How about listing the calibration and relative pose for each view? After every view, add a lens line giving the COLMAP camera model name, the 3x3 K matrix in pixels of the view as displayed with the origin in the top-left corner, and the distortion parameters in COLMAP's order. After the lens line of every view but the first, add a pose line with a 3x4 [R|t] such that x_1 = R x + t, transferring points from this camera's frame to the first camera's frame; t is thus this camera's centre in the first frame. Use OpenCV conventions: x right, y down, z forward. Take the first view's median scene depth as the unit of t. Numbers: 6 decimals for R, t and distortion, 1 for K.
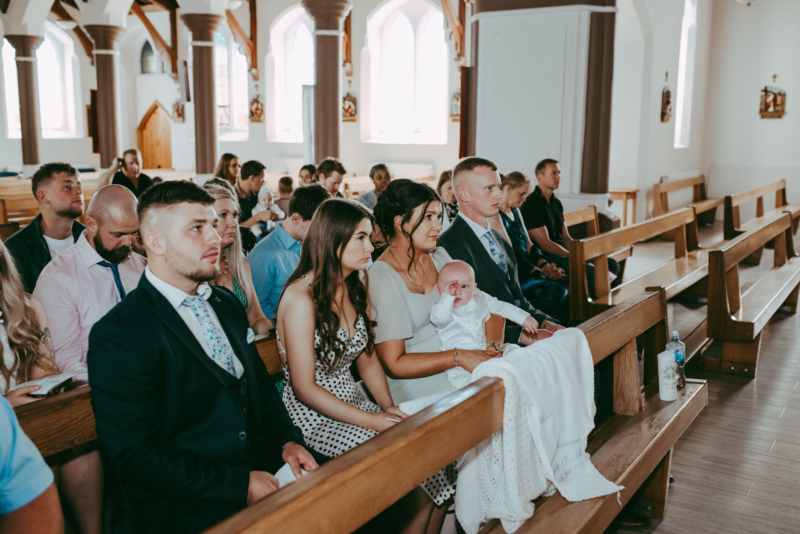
lens RADIAL K [[766.1, 0, 403.8], [0, 766.1, 266.8], [0, 0, 1]] dist [-0.064385, 0.091599]
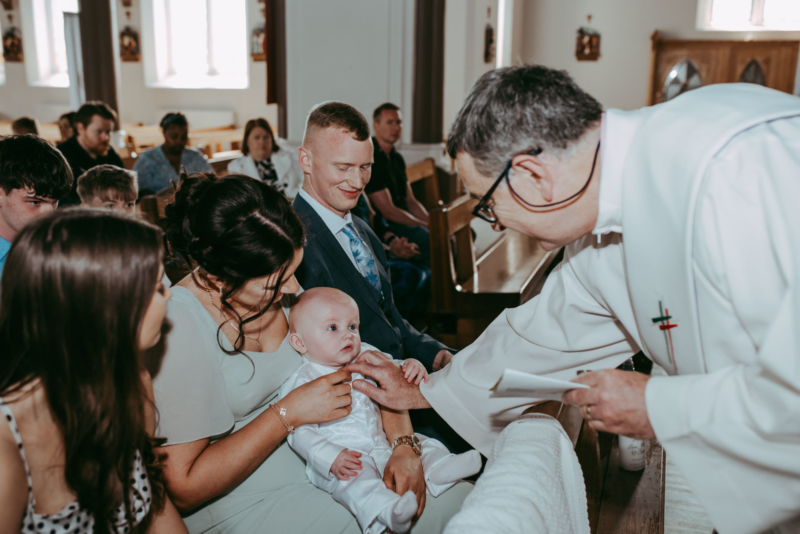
lens RADIAL K [[766.1, 0, 403.8], [0, 766.1, 266.8], [0, 0, 1]] dist [-0.064385, 0.091599]
pose [[0.967203, -0.056280, 0.247690, 0.000701], [0.039169, 0.996527, 0.073480, -0.017231], [-0.250966, -0.061368, 0.966049, 0.130242]]
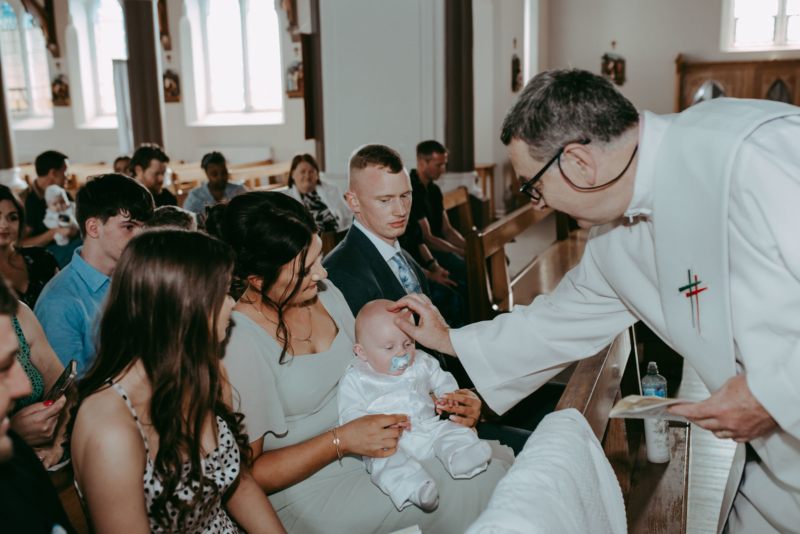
lens RADIAL K [[766.1, 0, 403.8], [0, 766.1, 266.8], [0, 0, 1]] dist [-0.064385, 0.091599]
pose [[0.975175, -0.073268, 0.208963, -0.009782], [0.067396, 0.997109, 0.035095, -0.016766], [-0.210930, -0.020141, 0.977294, 0.104269]]
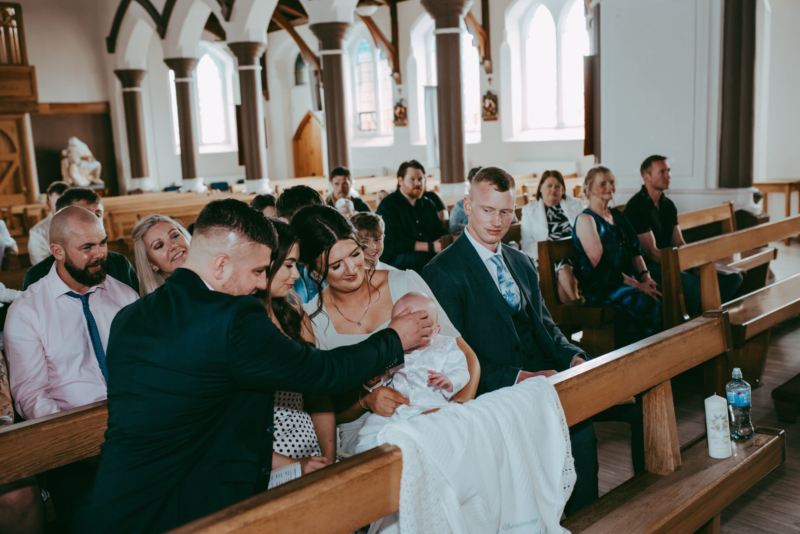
lens RADIAL K [[766.1, 0, 403.8], [0, 766.1, 266.8], [0, 0, 1]] dist [-0.064385, 0.091599]
pose [[0.971187, -0.015539, -0.237813, 0.068879], [0.015960, 0.999873, -0.000154, -0.009130], [0.237785, -0.003646, 0.971311, 0.047392]]
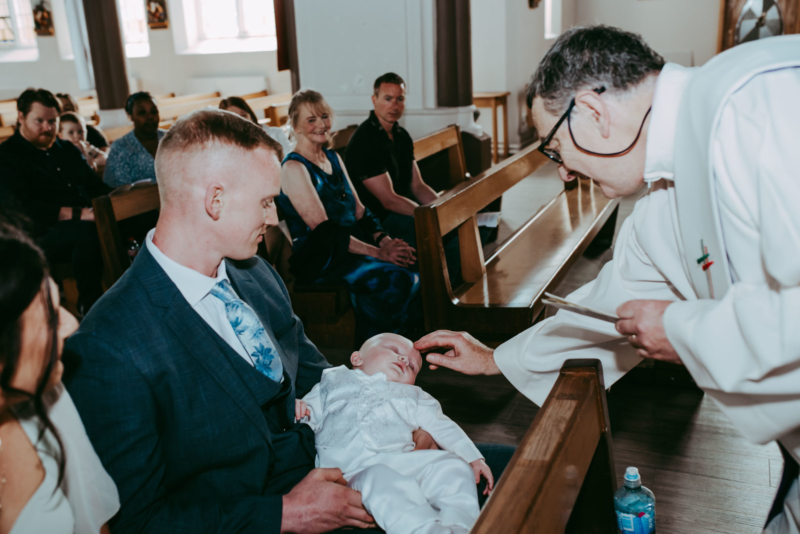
lens RADIAL K [[750.8, 0, 400.0], [0, 750.8, 267.0], [0, 0, 1]] dist [-0.008459, 0.013675]
pose [[0.984284, -0.101912, 0.144216, 0.056702], [0.082745, 0.987631, 0.133184, -0.033822], [-0.156006, -0.119158, 0.980543, 0.202593]]
